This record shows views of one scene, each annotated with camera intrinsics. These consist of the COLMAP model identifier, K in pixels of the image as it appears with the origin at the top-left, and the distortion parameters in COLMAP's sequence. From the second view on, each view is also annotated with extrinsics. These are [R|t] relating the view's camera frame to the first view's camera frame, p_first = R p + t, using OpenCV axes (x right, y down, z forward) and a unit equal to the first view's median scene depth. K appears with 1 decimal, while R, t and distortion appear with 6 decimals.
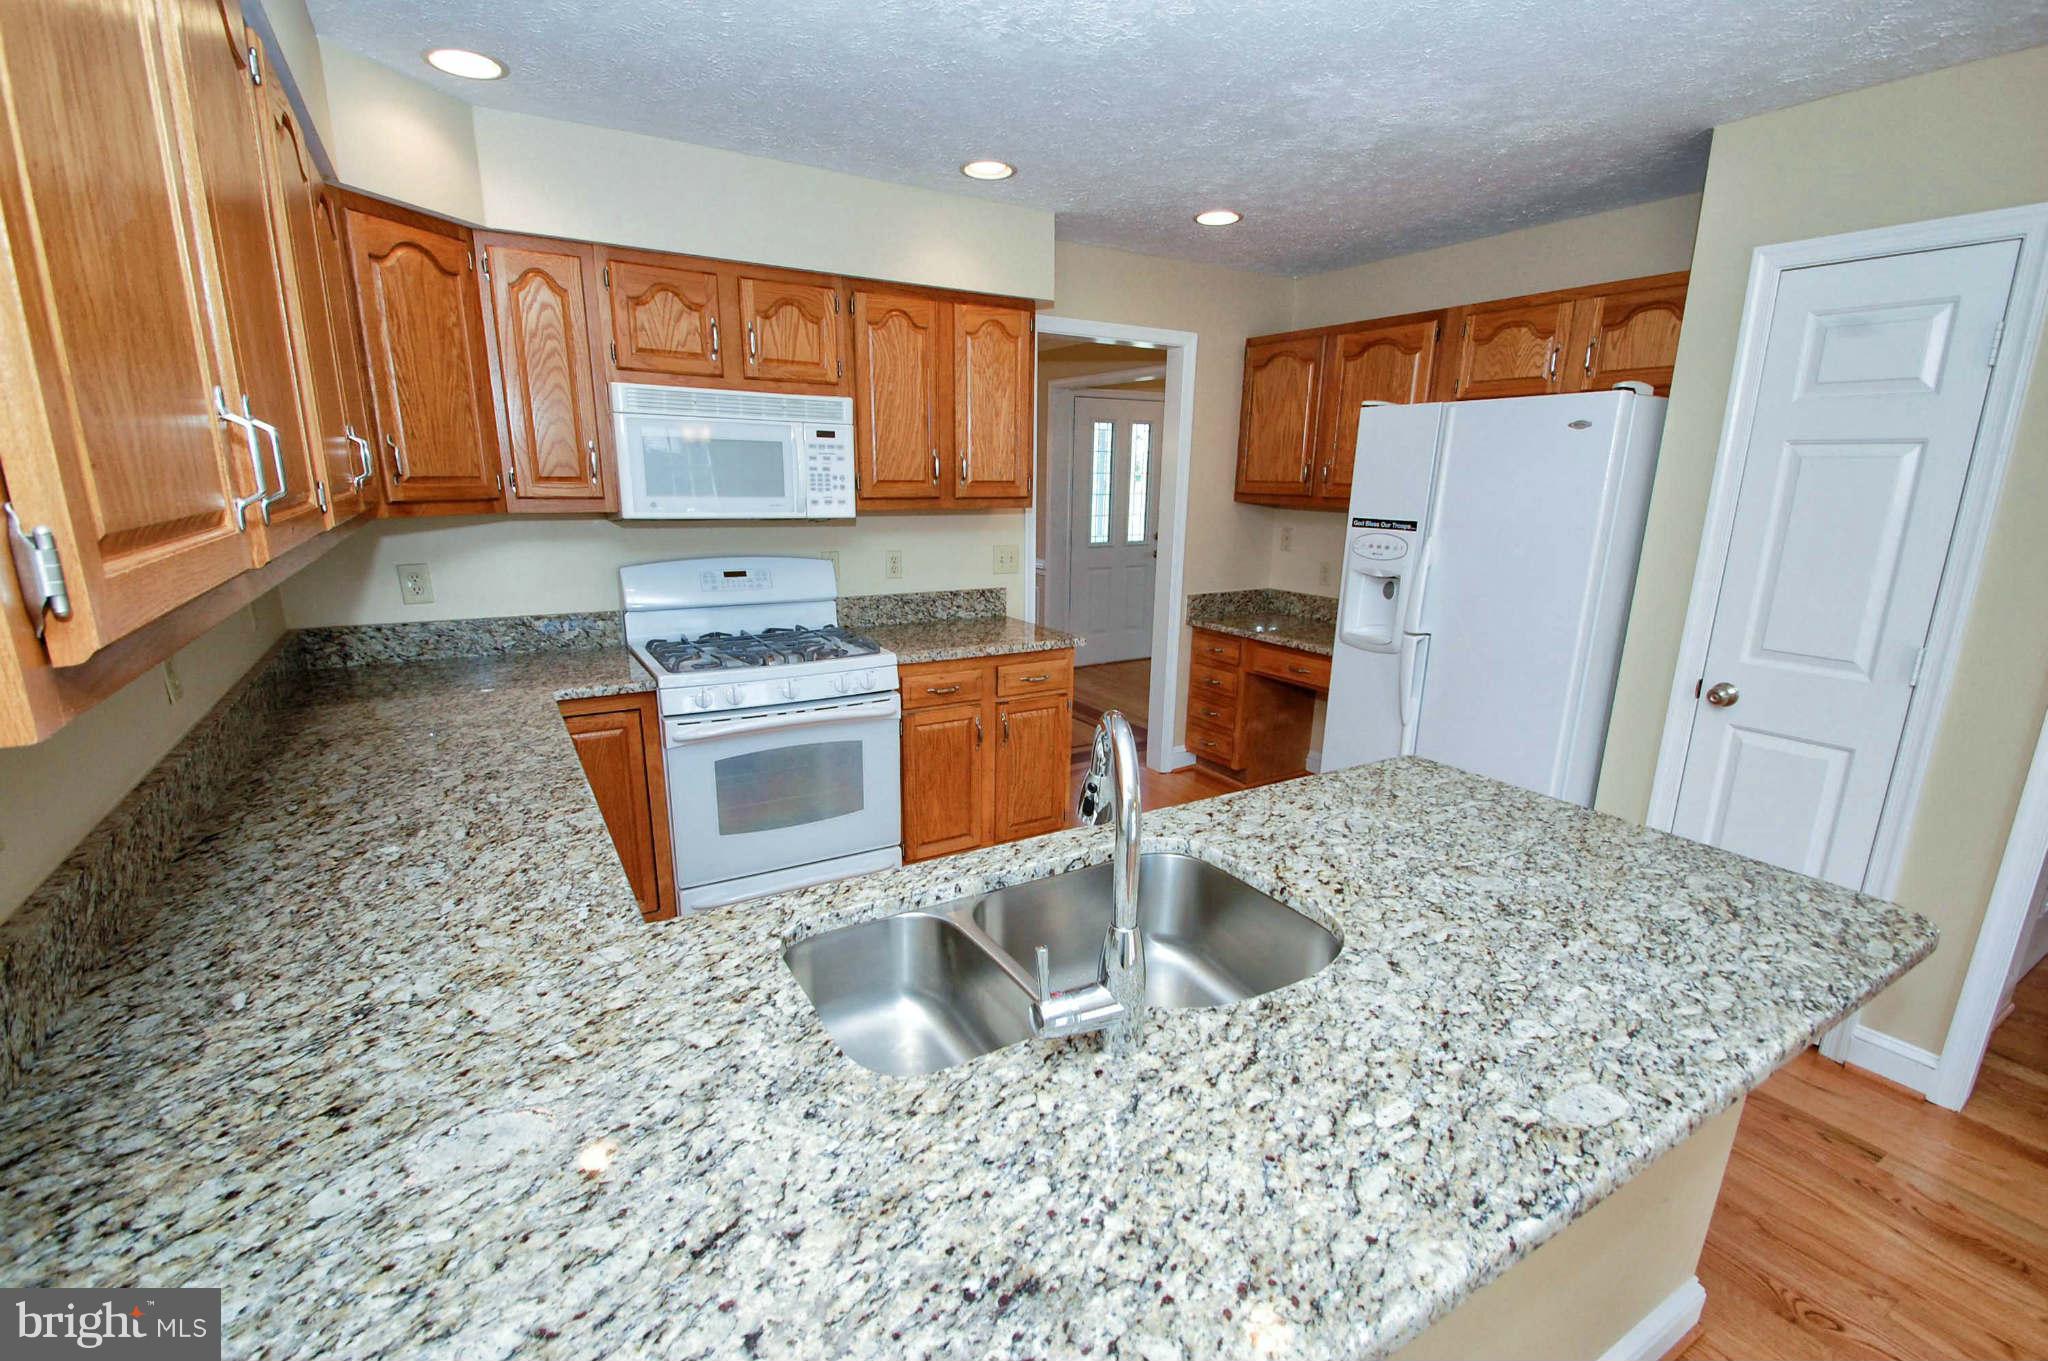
lens RADIAL K [[894.8, 0, 1018.2], [0, 894.8, 710.7], [0, 0, 1]] dist [0.013756, -0.016751]
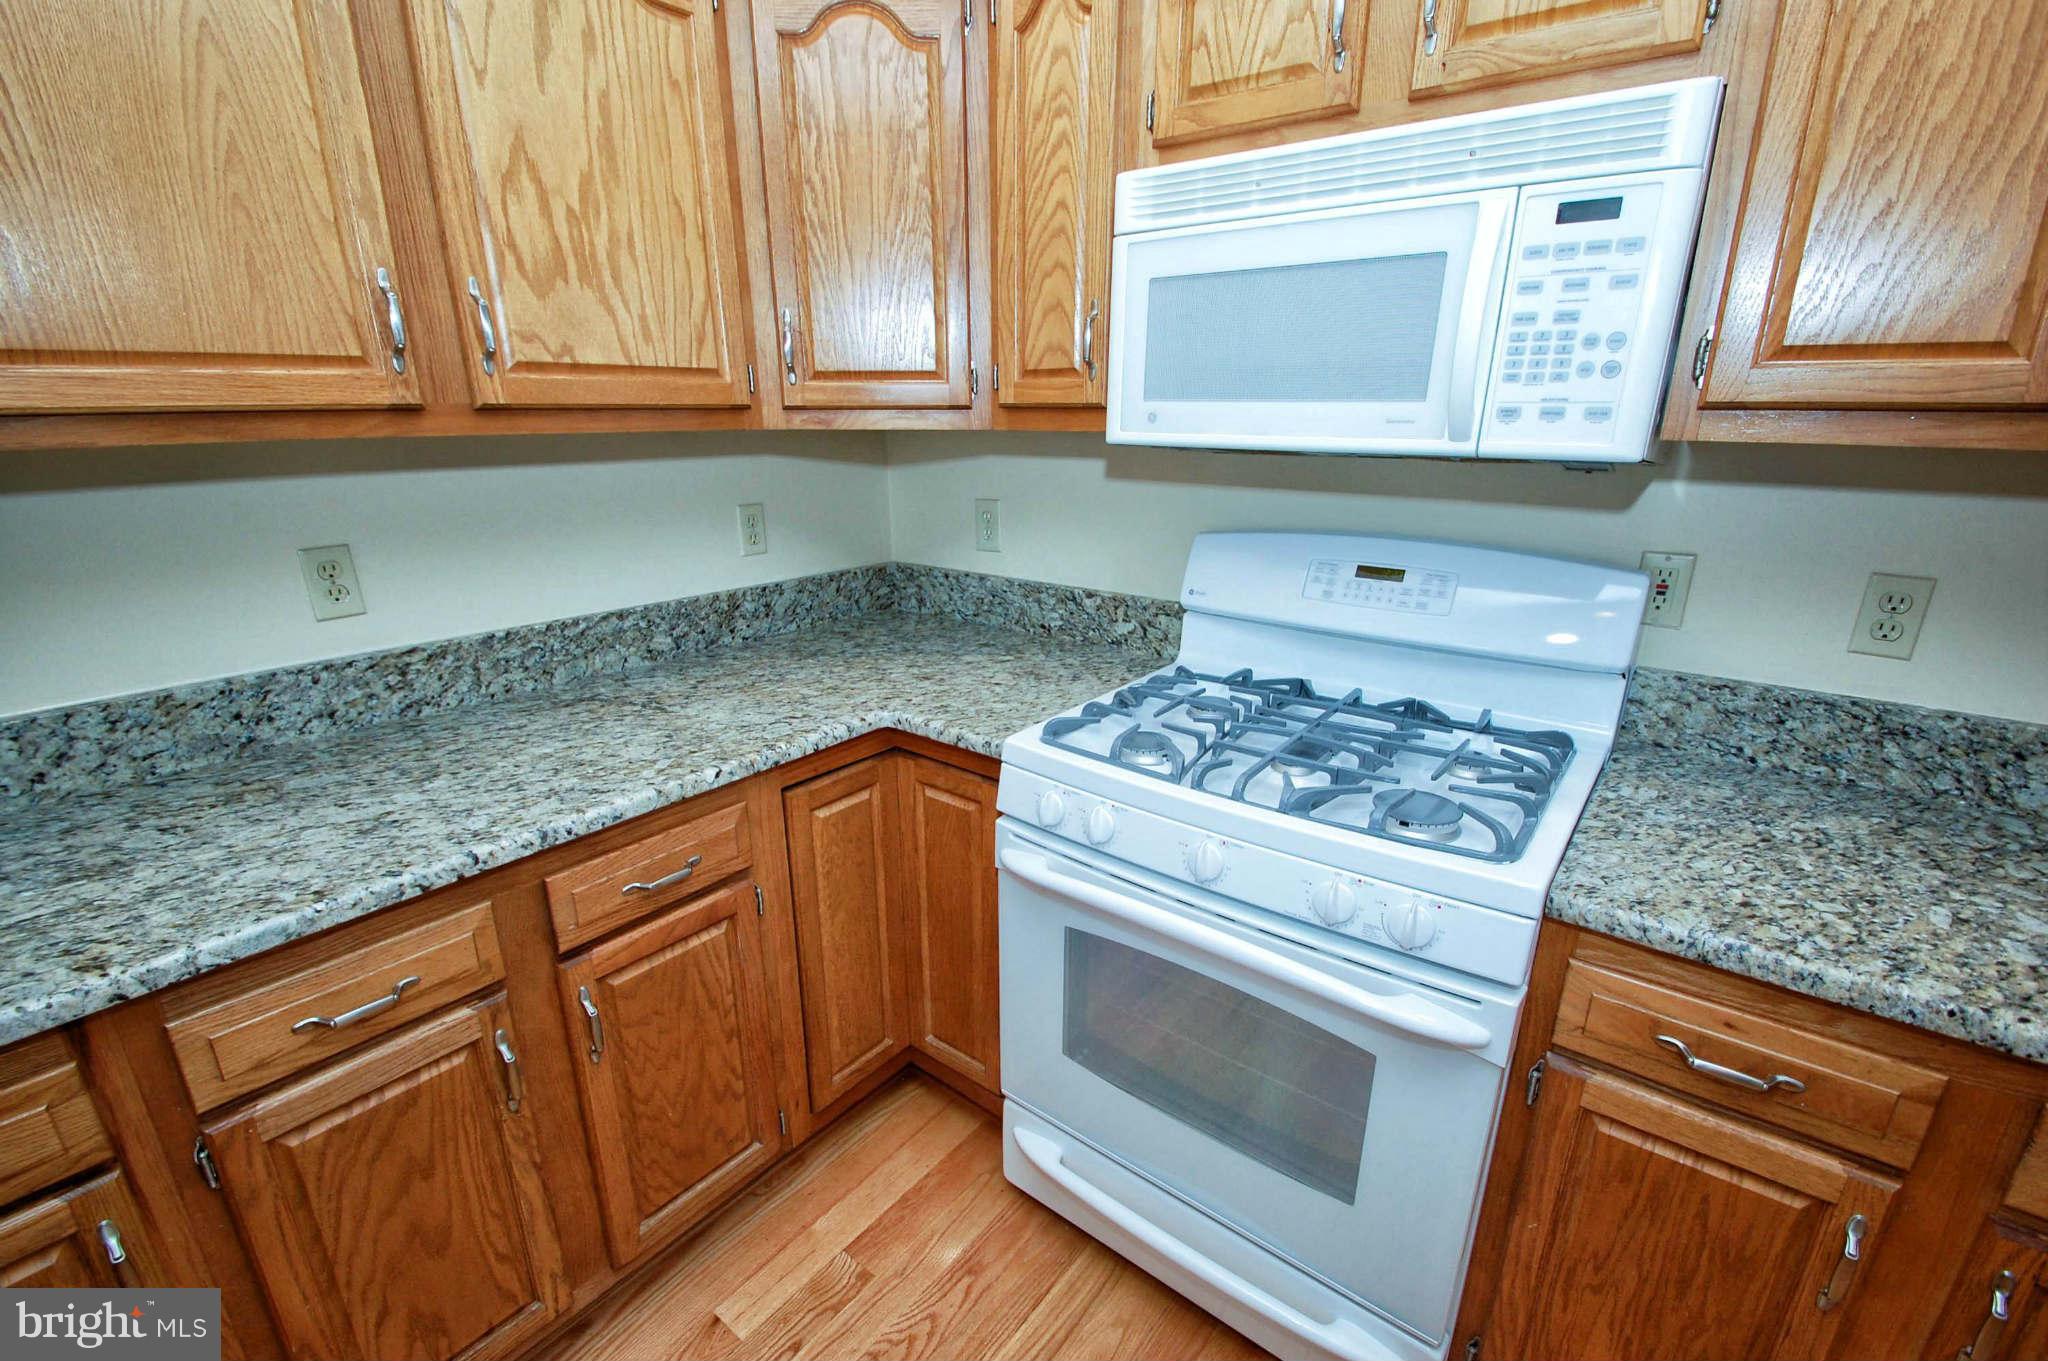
lens RADIAL K [[894.8, 0, 1018.2], [0, 894.8, 710.7], [0, 0, 1]] dist [0.013756, -0.016751]
pose [[0.352643, 0.283207, -0.891872, 0.071978], [-0.235789, 0.949241, 0.208194, -0.156773], [0.905564, 0.136876, 0.401521, 0.736784]]
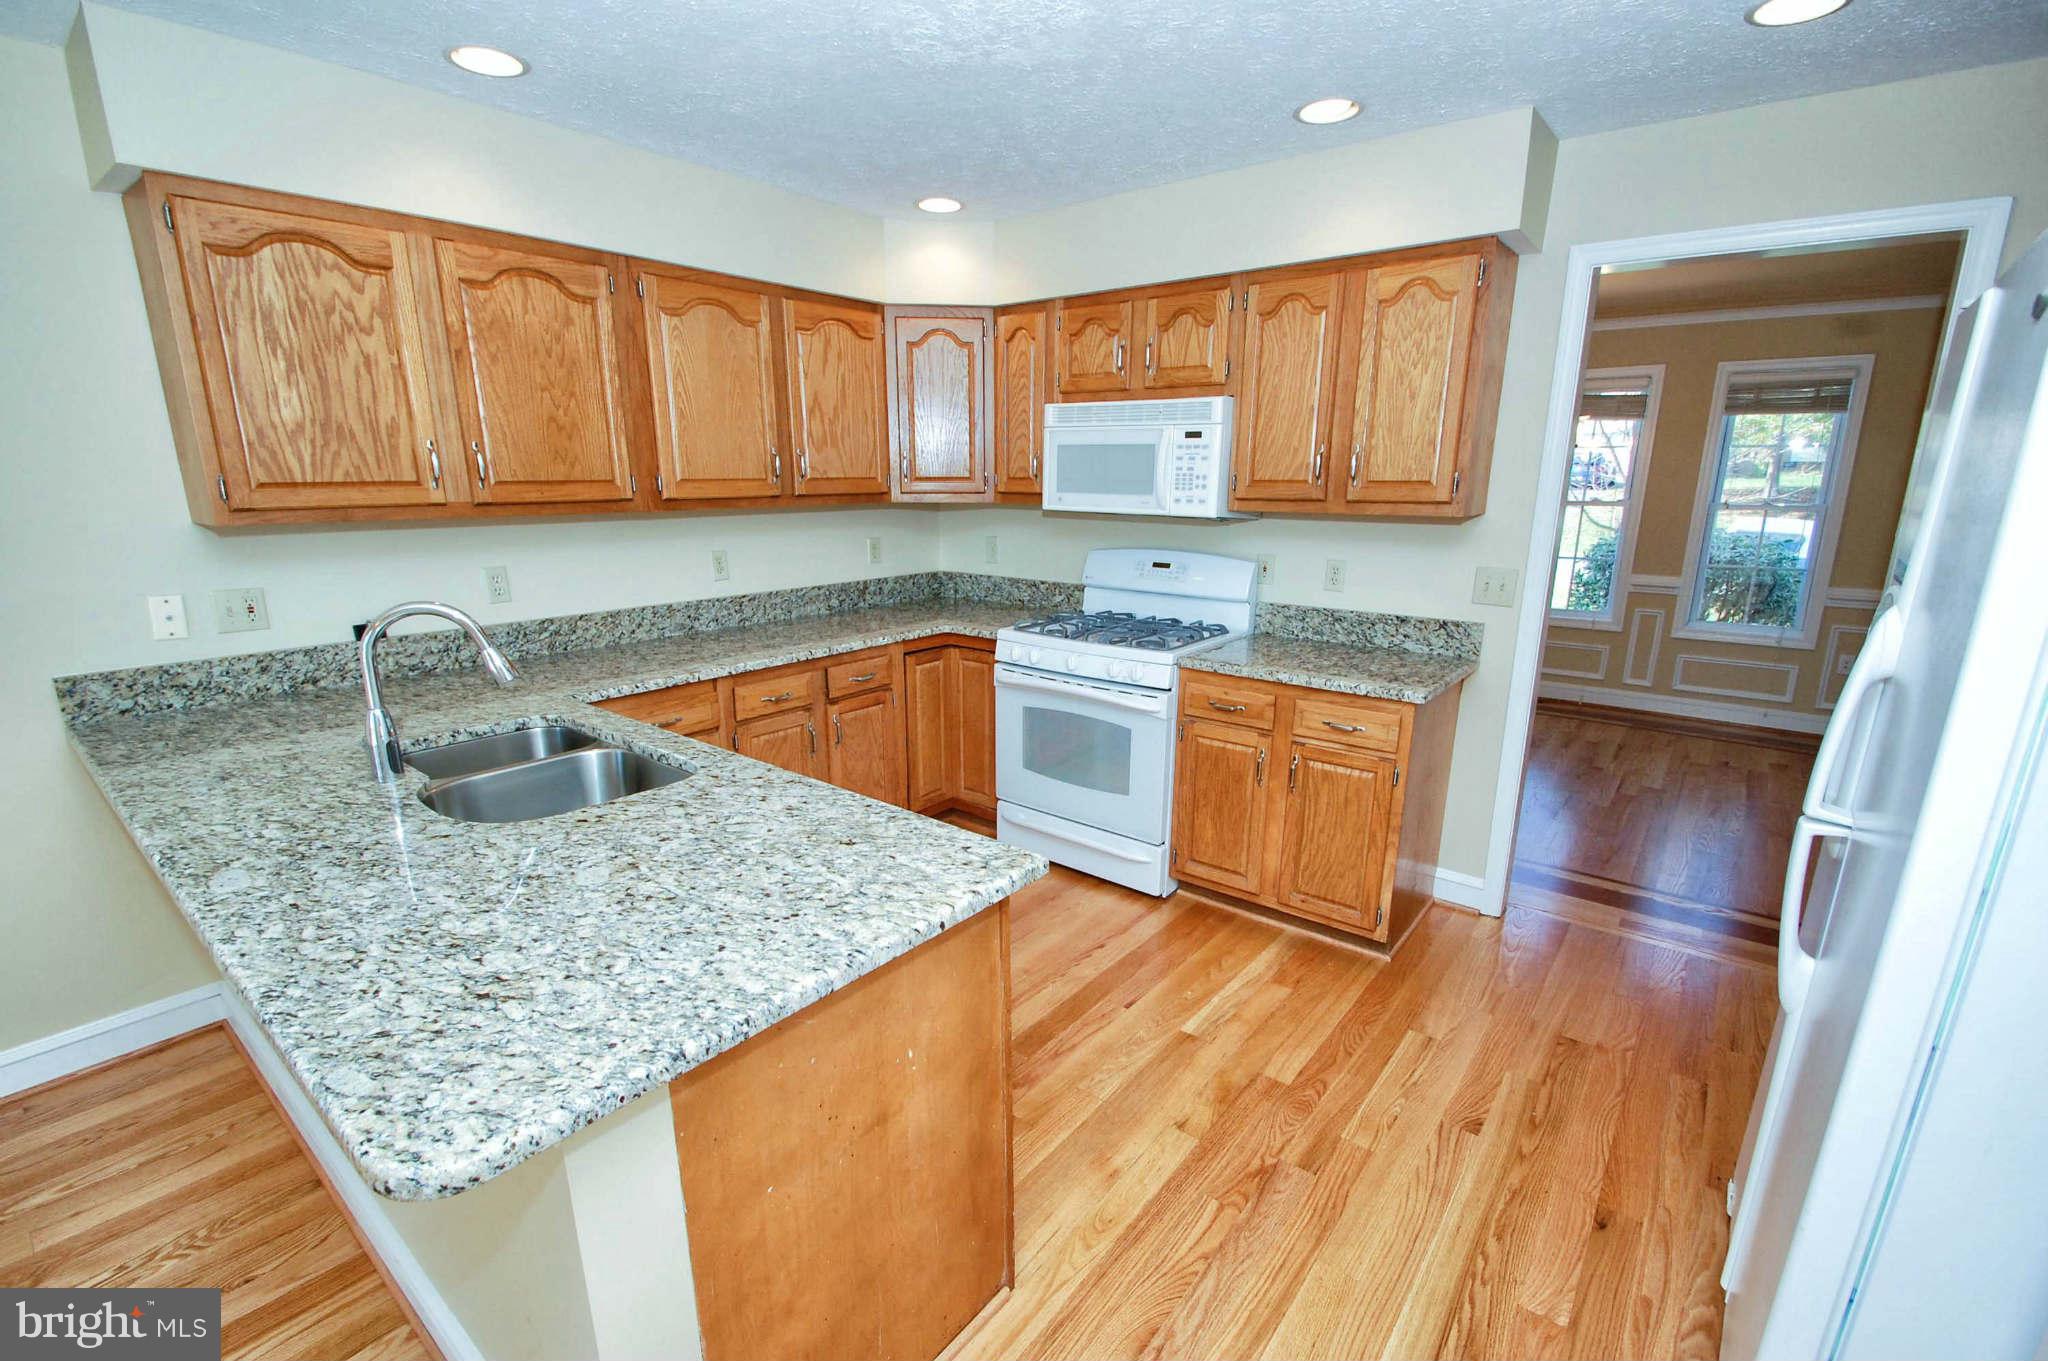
lens RADIAL K [[894.8, 0, 1018.2], [0, 894.8, 710.7], [0, 0, 1]] dist [0.013756, -0.016751]
pose [[0.347097, 0.229835, -0.909230, 0.766741], [-0.240246, 0.958945, 0.150689, -0.119727], [0.906535, 0.166135, 0.388063, 0.504245]]
